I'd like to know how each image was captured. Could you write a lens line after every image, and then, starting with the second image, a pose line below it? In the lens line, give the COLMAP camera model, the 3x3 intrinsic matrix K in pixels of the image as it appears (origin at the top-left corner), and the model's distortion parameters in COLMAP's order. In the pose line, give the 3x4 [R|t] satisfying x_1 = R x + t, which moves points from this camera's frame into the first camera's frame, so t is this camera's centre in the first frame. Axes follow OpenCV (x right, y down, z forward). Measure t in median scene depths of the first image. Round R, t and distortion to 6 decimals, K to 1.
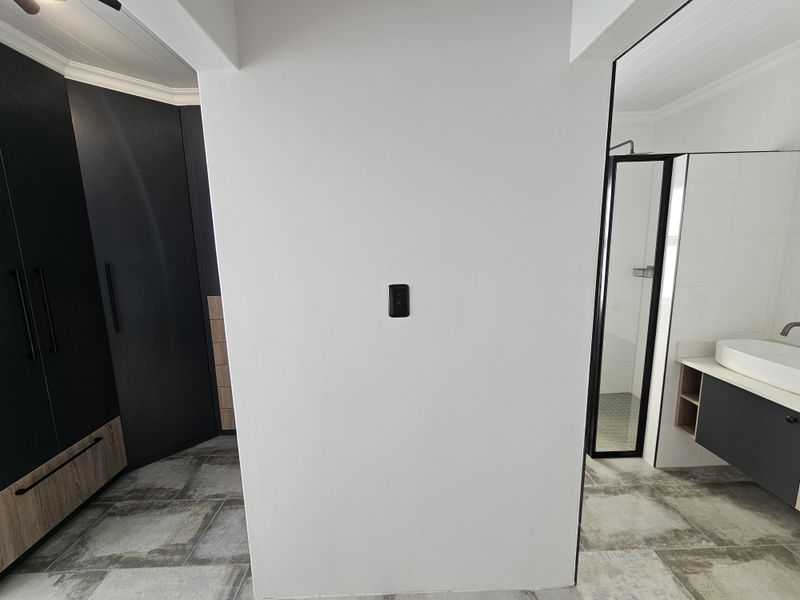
lens RADIAL K [[323.5, 0, 398.0], [0, 323.5, 297.4], [0, 0, 1]] dist [-0.001121, 0.000020]
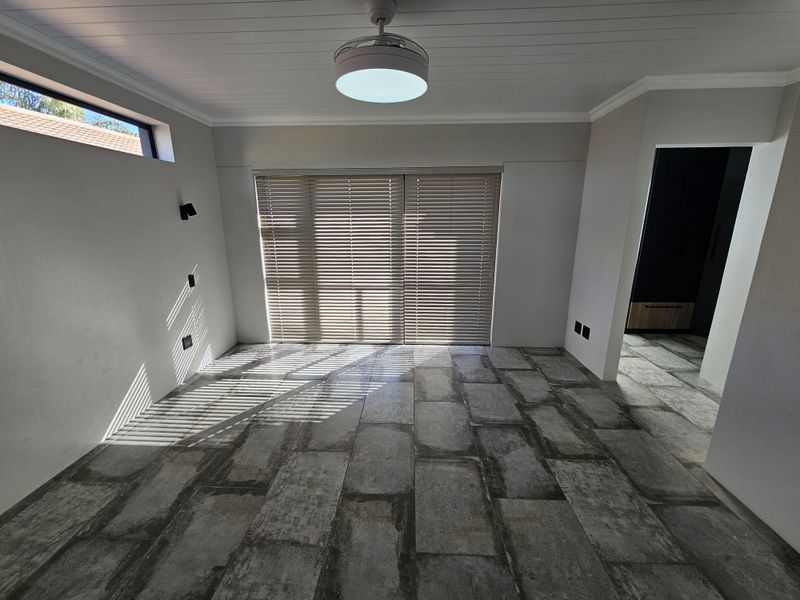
lens RADIAL K [[323.5, 0, 398.0], [0, 323.5, 297.4], [0, 0, 1]] dist [-0.001121, 0.000020]
pose [[-0.066735, 0.259538, -0.963424, 1.296006], [-0.161690, 0.950001, 0.267122, 0.118294], [0.984583, 0.173602, -0.021433, -0.838161]]
